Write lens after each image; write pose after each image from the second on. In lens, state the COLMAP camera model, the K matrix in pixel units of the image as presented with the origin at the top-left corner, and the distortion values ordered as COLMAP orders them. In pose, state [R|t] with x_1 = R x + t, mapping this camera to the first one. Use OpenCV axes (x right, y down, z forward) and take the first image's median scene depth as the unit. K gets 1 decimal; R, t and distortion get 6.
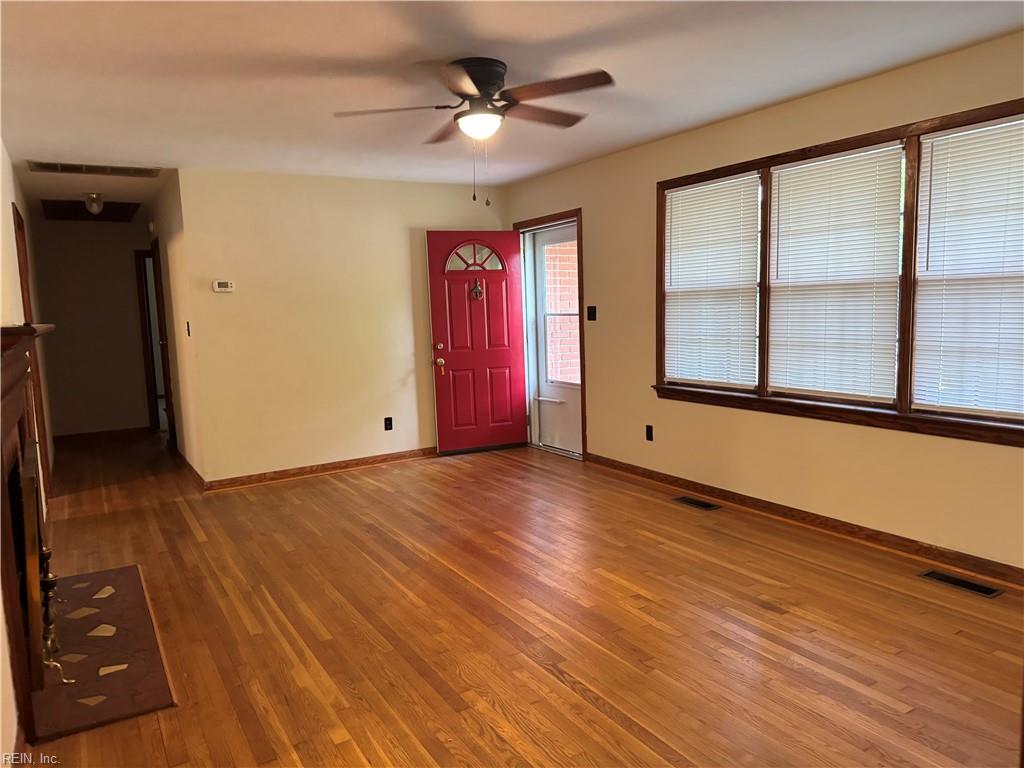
lens RADIAL K [[715.4, 0, 512.0], [0, 715.4, 384.0], [0, 0, 1]] dist [0.091017, -0.095706]
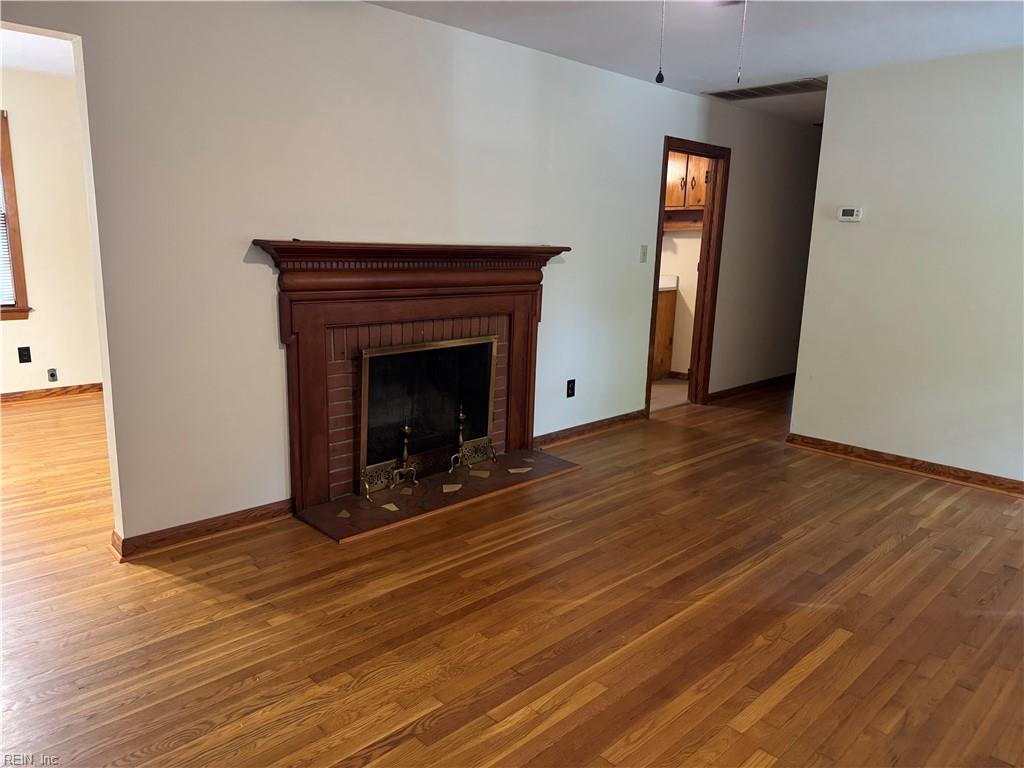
lens RADIAL K [[715.4, 0, 512.0], [0, 715.4, 384.0], [0, 0, 1]] dist [0.091017, -0.095706]
pose [[0.230448, 0.237409, -0.943679, 0.510073], [-0.139823, 0.967796, 0.209332, -0.098686], [0.962987, 0.083708, 0.256222, 0.631123]]
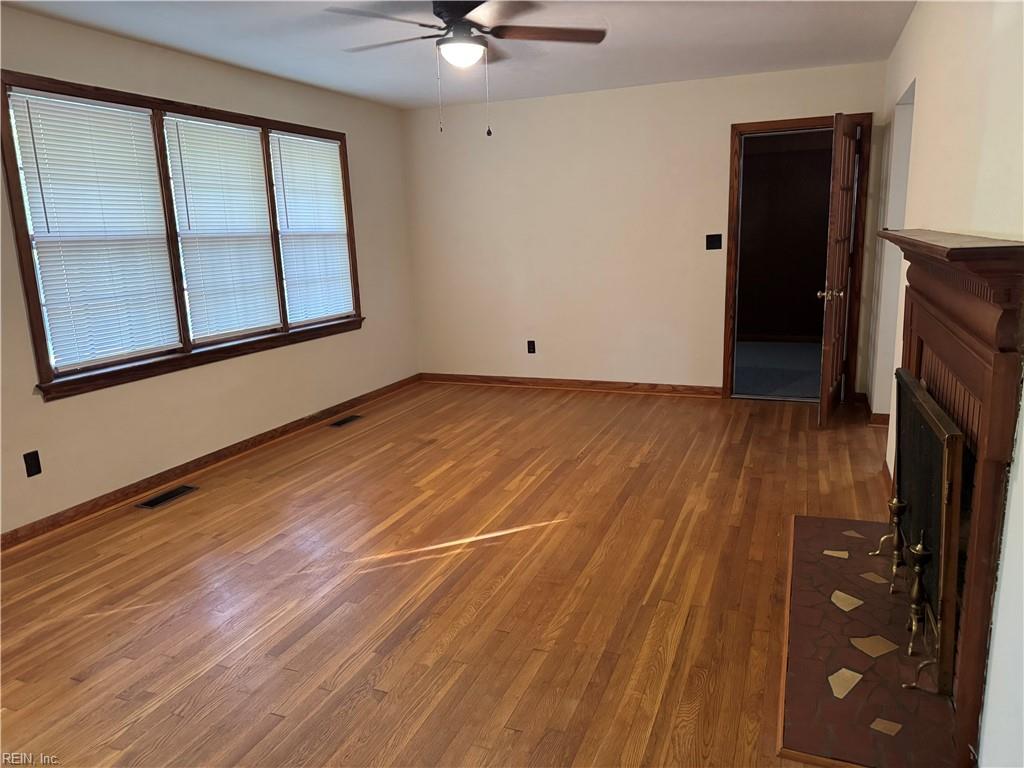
lens RADIAL K [[715.4, 0, 512.0], [0, 715.4, 384.0], [0, 0, 1]] dist [0.091017, -0.095706]
pose [[-0.598753, -0.116324, 0.792442, -0.803156], [0.140974, 0.958645, 0.247239, -0.141484], [-0.788430, 0.259748, -0.557592, 1.419124]]
